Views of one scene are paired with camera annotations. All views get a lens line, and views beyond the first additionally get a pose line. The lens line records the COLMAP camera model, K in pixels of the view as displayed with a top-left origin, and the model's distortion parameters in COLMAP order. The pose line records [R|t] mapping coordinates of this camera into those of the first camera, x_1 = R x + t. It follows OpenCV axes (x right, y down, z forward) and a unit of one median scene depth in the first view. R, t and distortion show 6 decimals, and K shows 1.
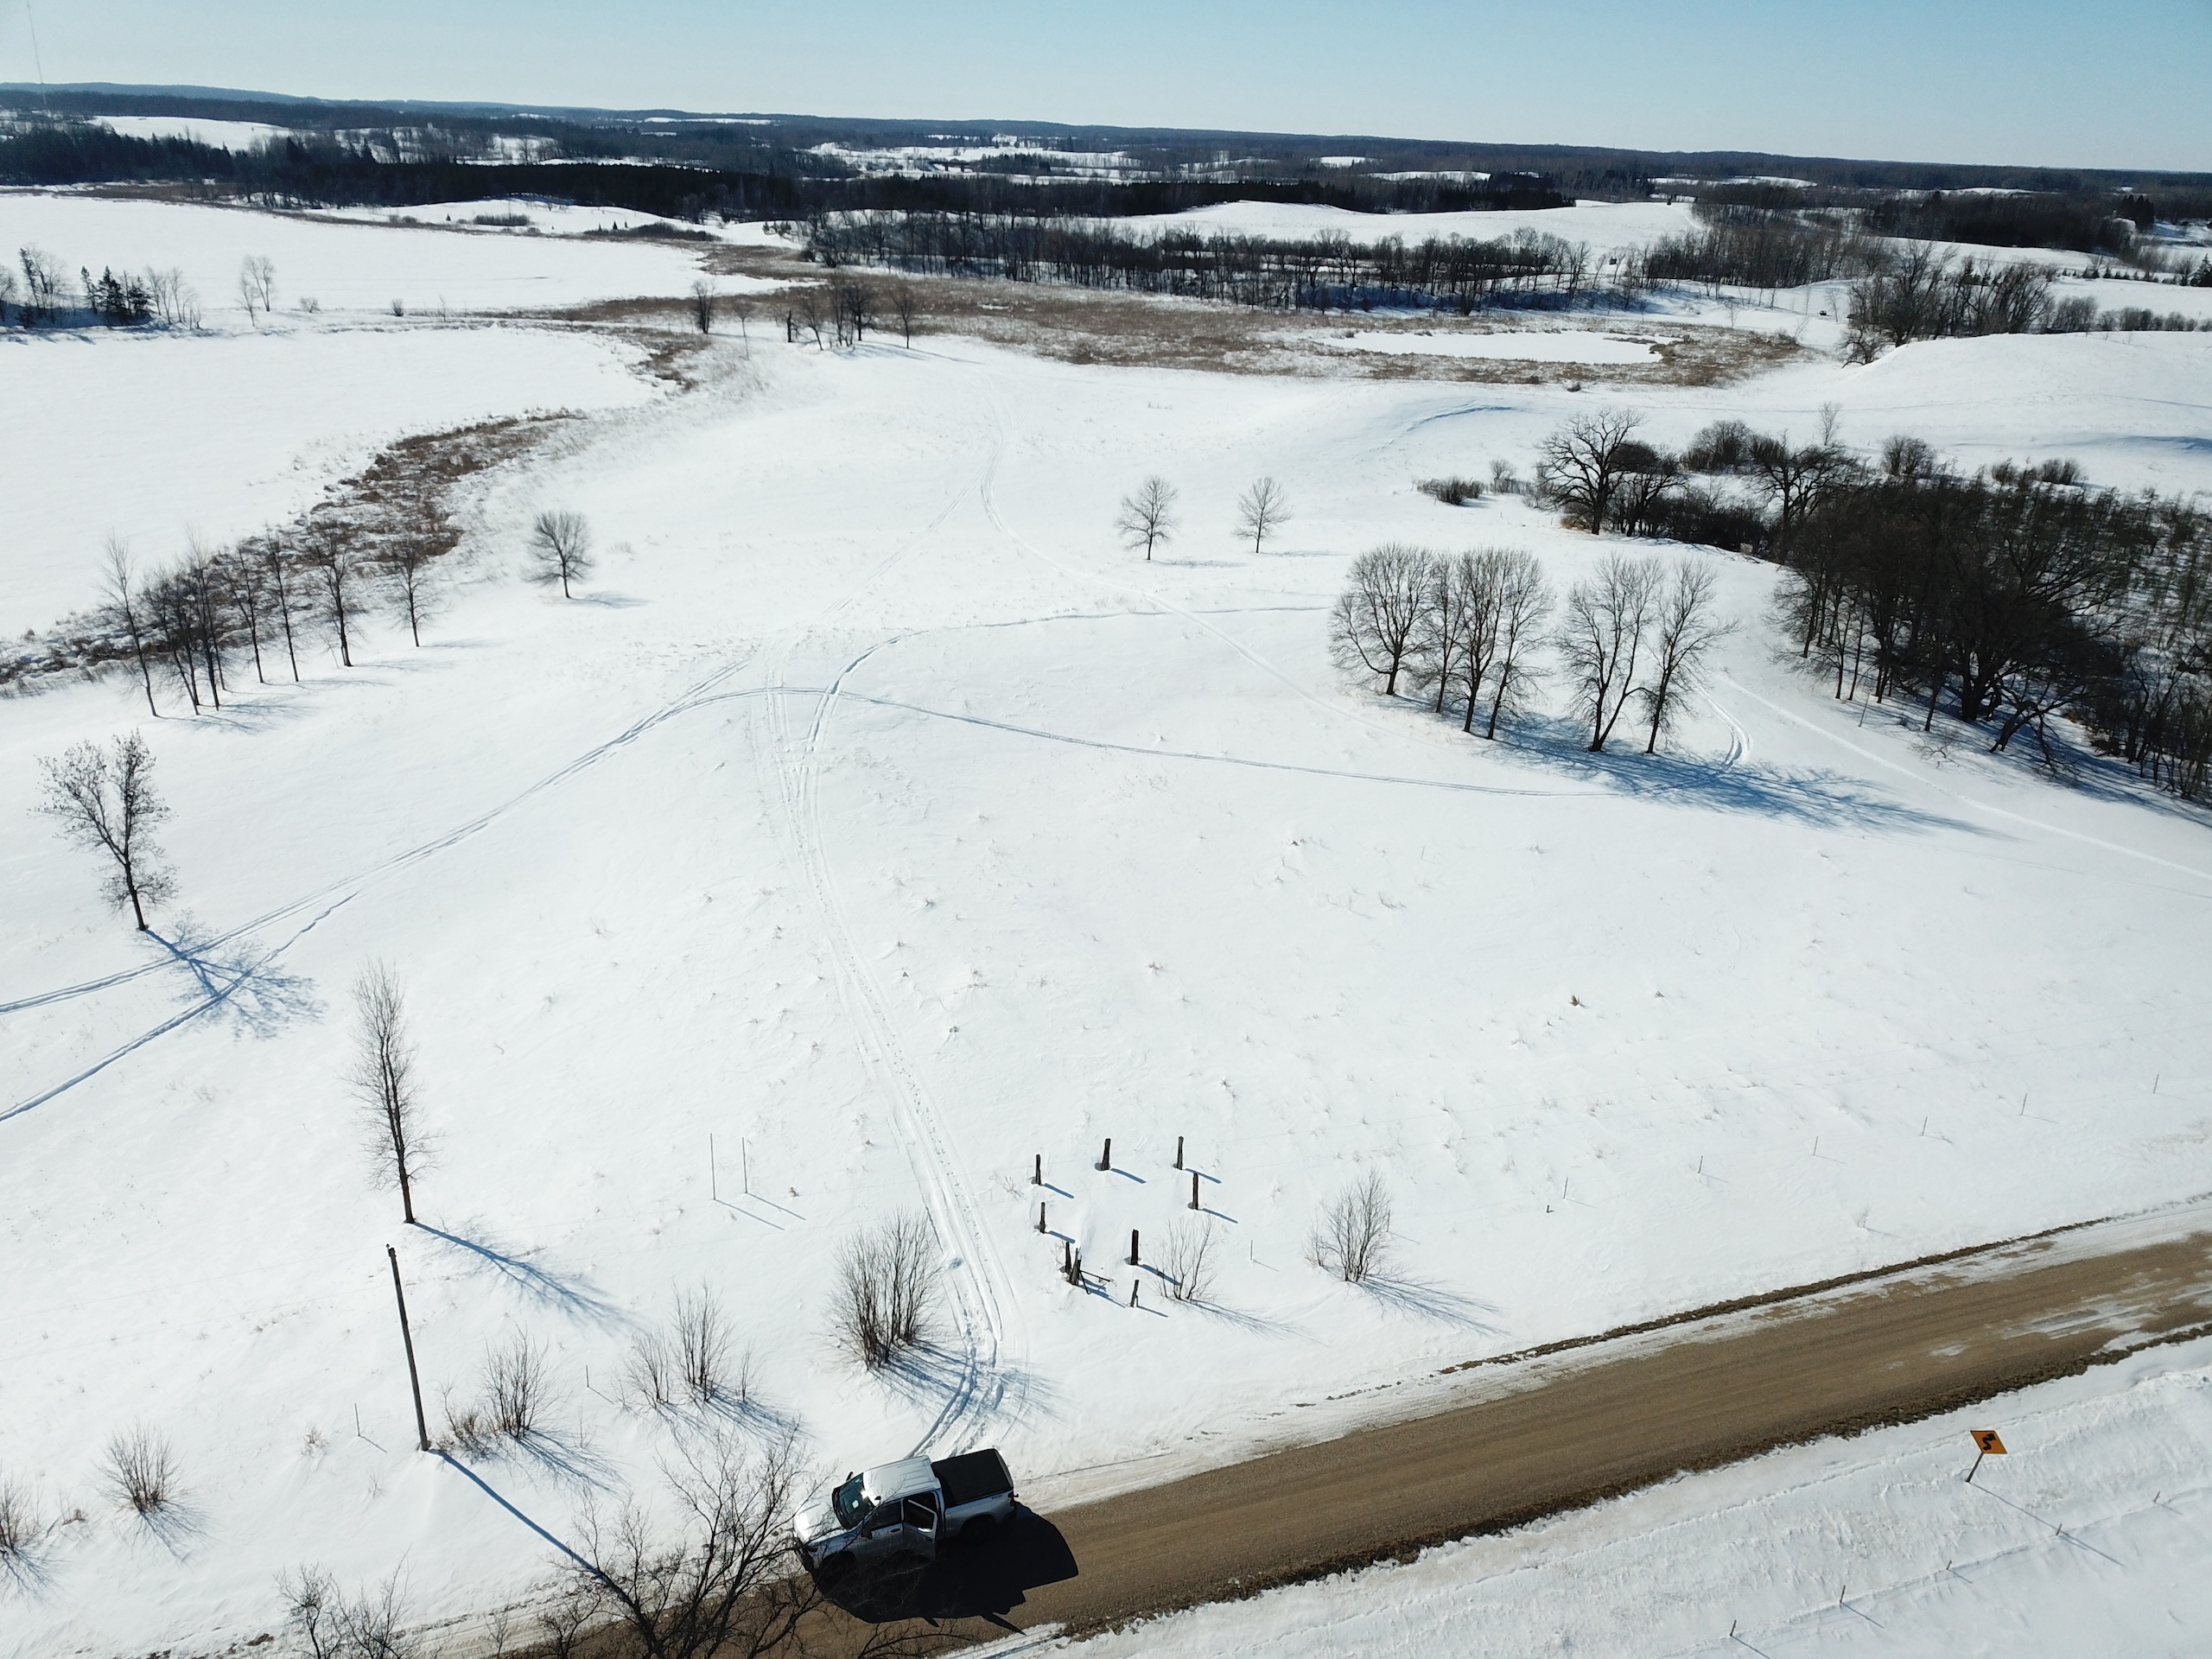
lens RADIAL K [[1668.8, 0, 1085.5], [0, 1668.8, 833.6], [0, 0, 1]] dist [0.029942, -0.012424]
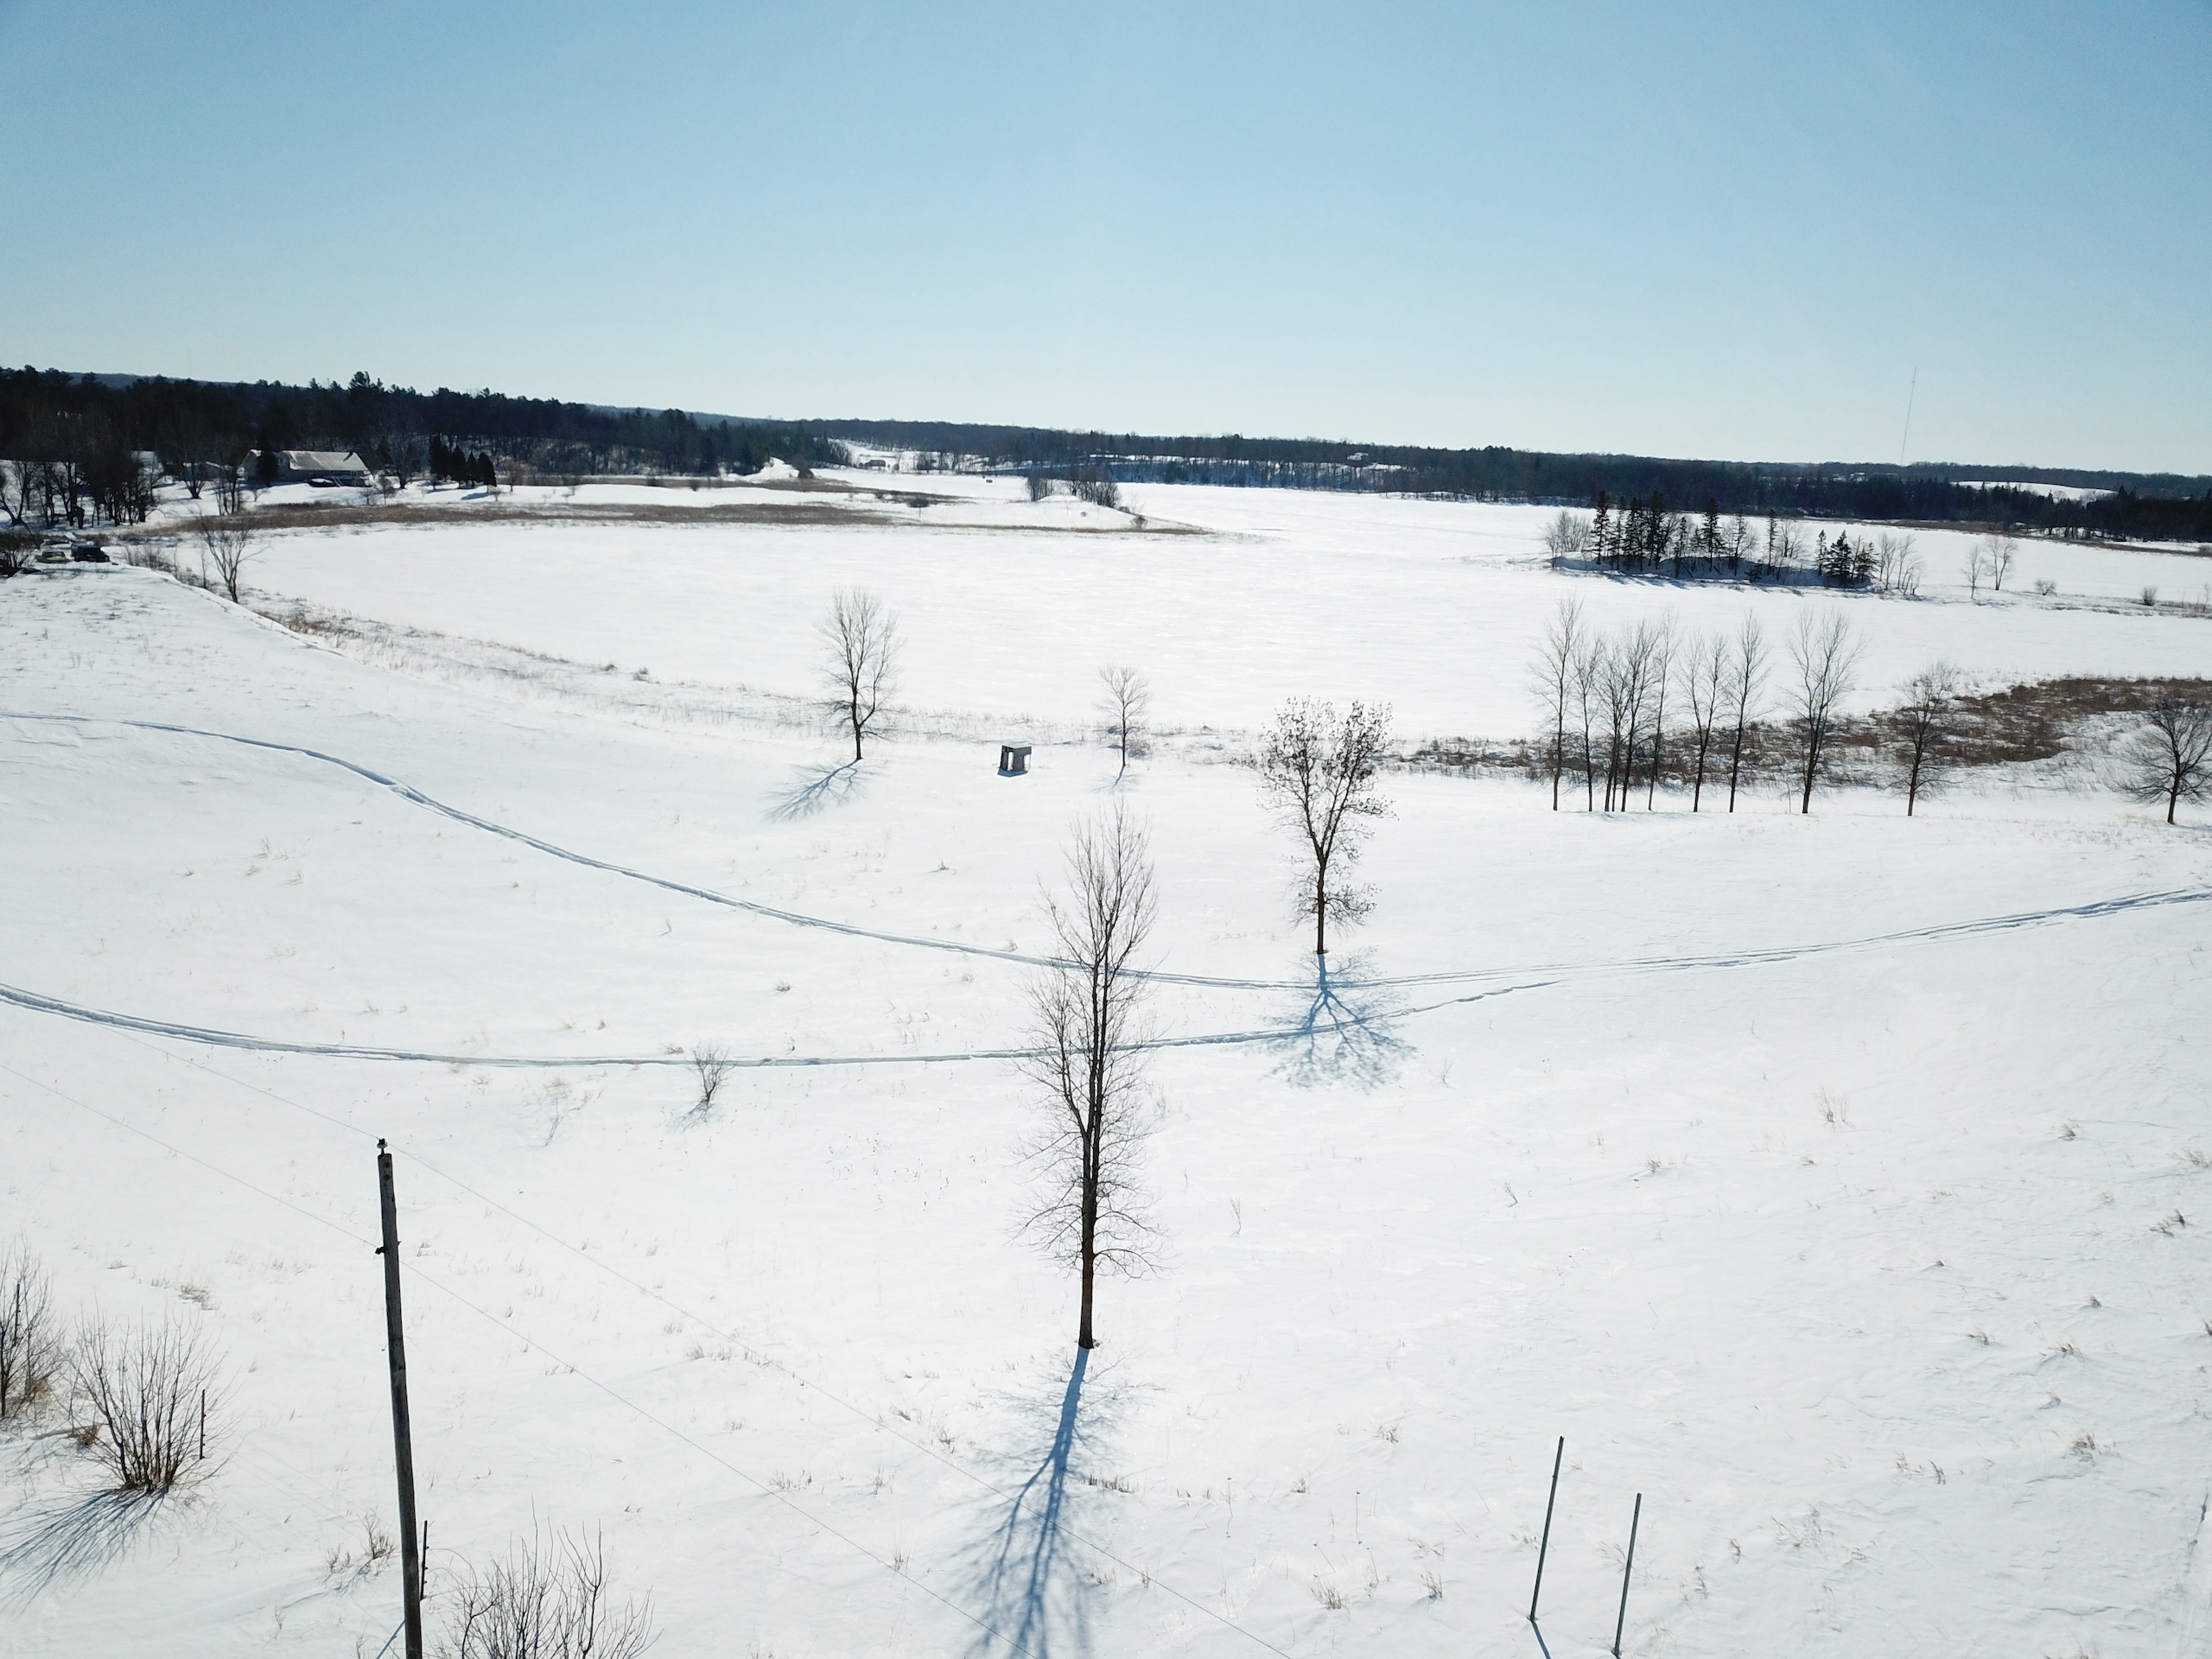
lens RADIAL K [[1681.7, 0, 1095.3], [0, 1681.7, 831.3], [0, 0, 1]] dist [0.022388, -0.020292]
pose [[0.571939, 0.174875, -0.801439, -0.001320], [-0.339967, 0.939687, -0.037573, 0.019200], [0.746531, 0.293952, 0.596895, 0.124200]]
